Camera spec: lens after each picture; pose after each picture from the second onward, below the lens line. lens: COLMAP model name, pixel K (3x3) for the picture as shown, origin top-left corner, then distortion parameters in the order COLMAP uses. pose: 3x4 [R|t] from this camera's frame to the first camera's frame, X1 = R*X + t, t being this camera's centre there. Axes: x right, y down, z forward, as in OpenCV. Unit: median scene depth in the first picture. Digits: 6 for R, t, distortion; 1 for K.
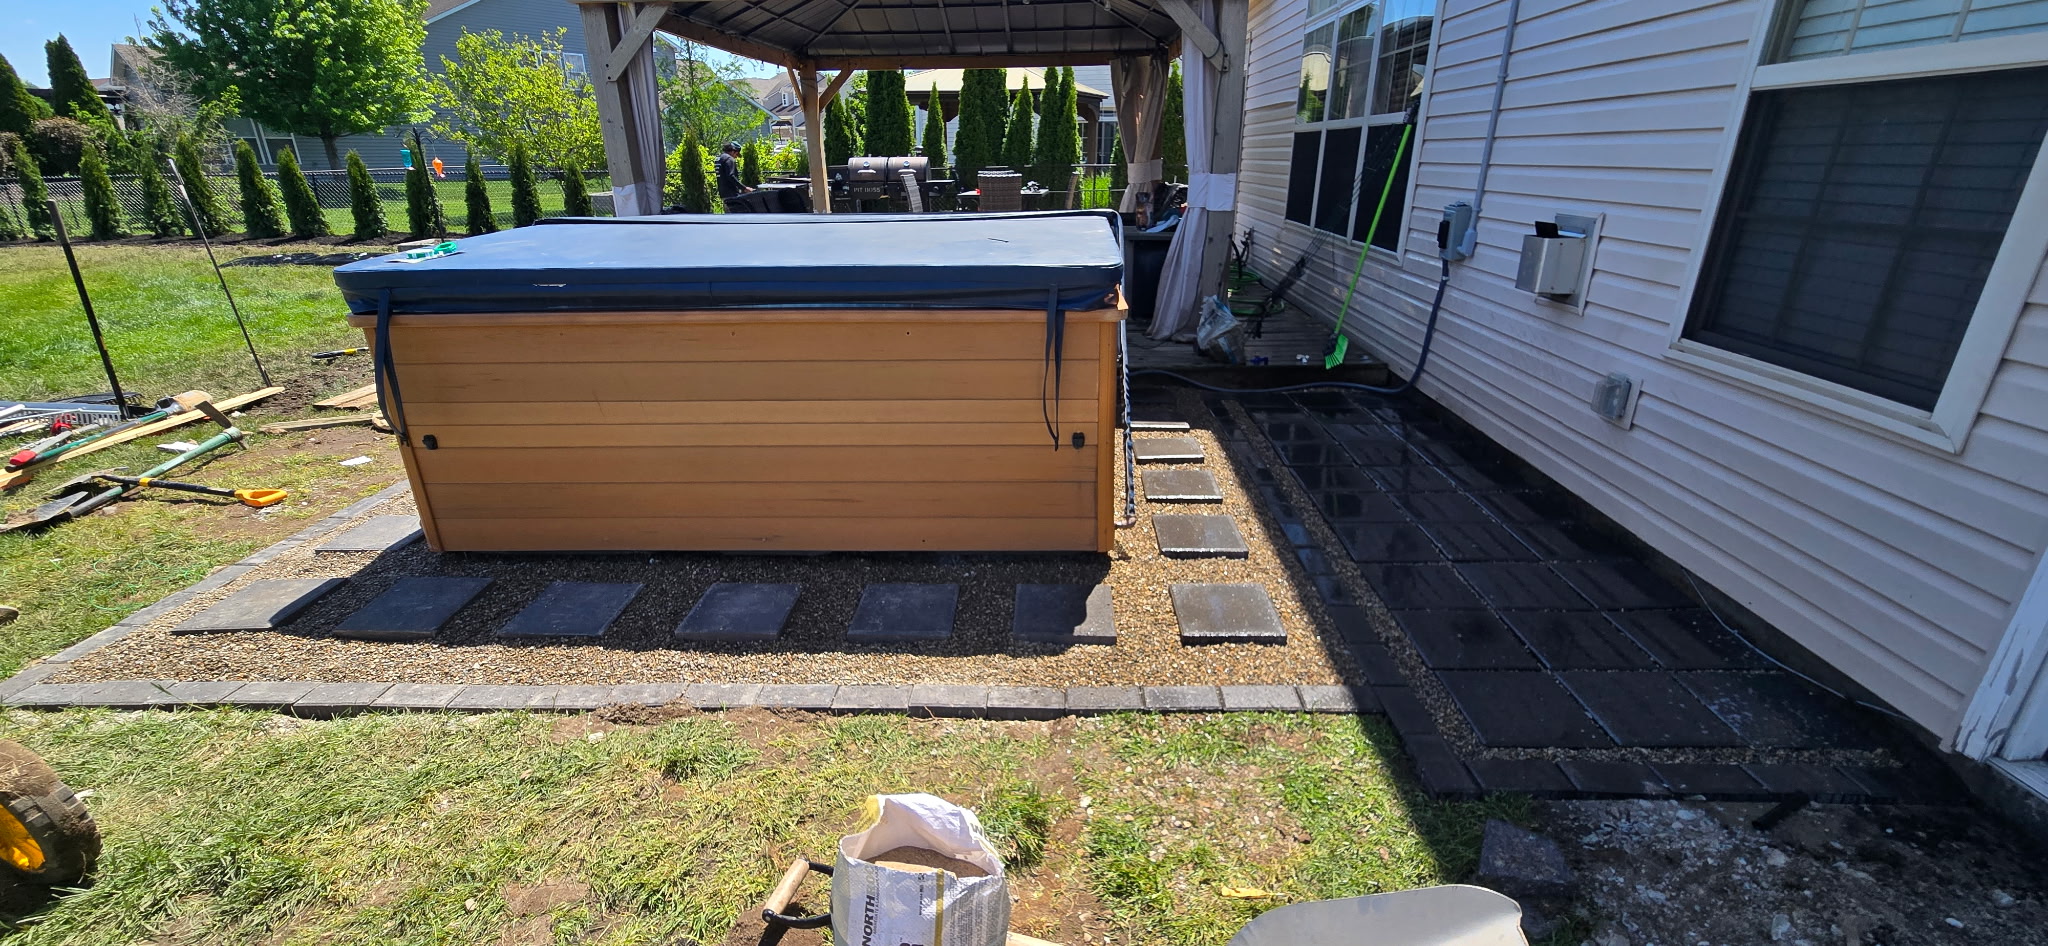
lens RADIAL K [[837.4, 0, 1025.2], [0, 837.4, 472.2], [0, 0, 1]] dist [-0.001622, 0.003050]
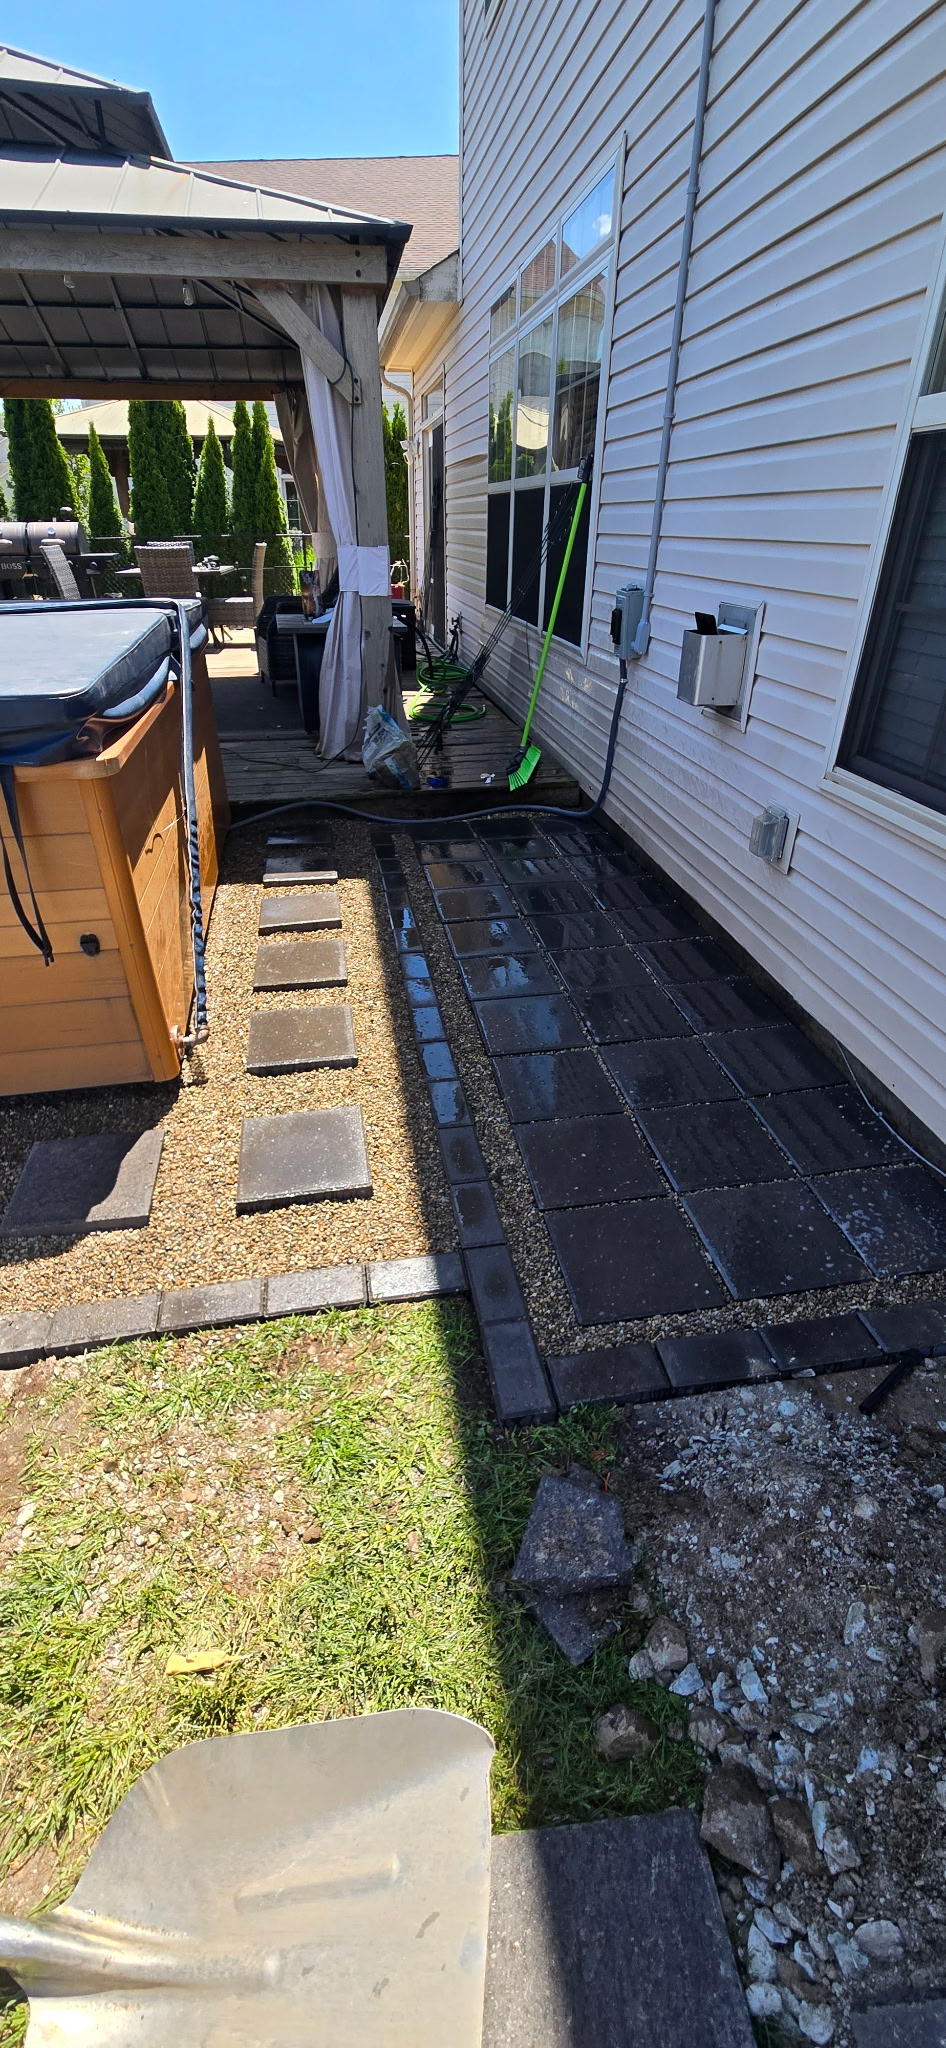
lens RADIAL K [[838.8, 0, 472.9], [0, 838.8, 1025.5], [0, 0, 1]] dist [0.000550, -0.000381]
pose [[0.978572, -0.098706, 0.180703, 0.220914], [0.065365, 0.981133, 0.181951, -0.070898], [-0.195253, -0.166241, 0.966561, 0.195496]]
